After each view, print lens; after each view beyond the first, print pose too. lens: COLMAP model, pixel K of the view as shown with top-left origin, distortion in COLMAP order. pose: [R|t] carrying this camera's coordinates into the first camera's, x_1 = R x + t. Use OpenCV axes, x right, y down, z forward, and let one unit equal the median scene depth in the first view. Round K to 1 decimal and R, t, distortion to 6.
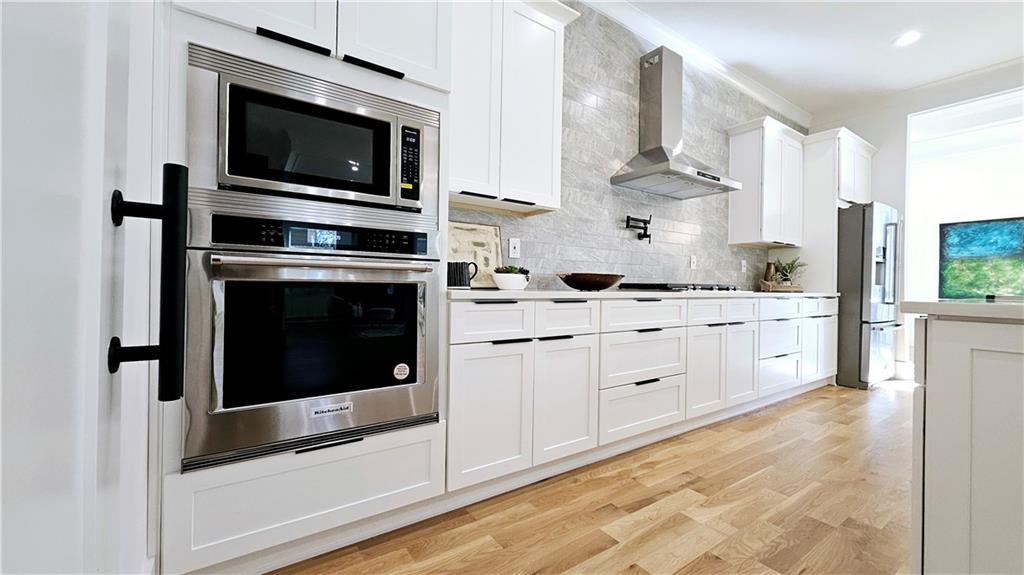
lens RADIAL K [[407.4, 0, 513.5], [0, 407.4, 285.8], [0, 0, 1]] dist [0.004426, 0.000562]
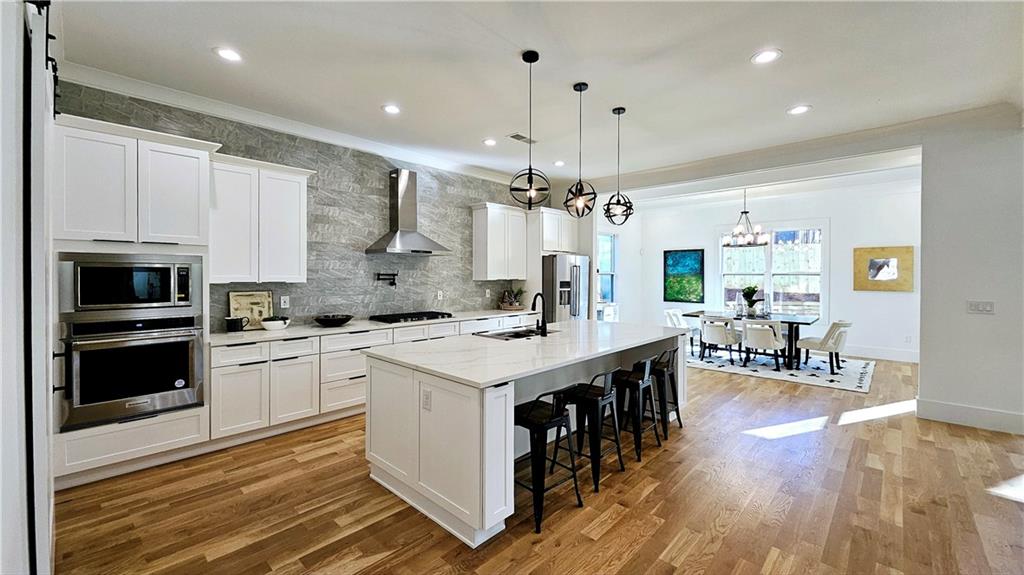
lens RADIAL K [[409.6, 0, 516.6], [0, 409.6, 278.0], [0, 0, 1]] dist [0.005689, -0.000086]
pose [[0.979324, -0.014530, 0.201774, 0.601642], [0.012458, 0.999856, 0.011534, -0.201227], [-0.201913, -0.008782, 0.979364, -0.855352]]
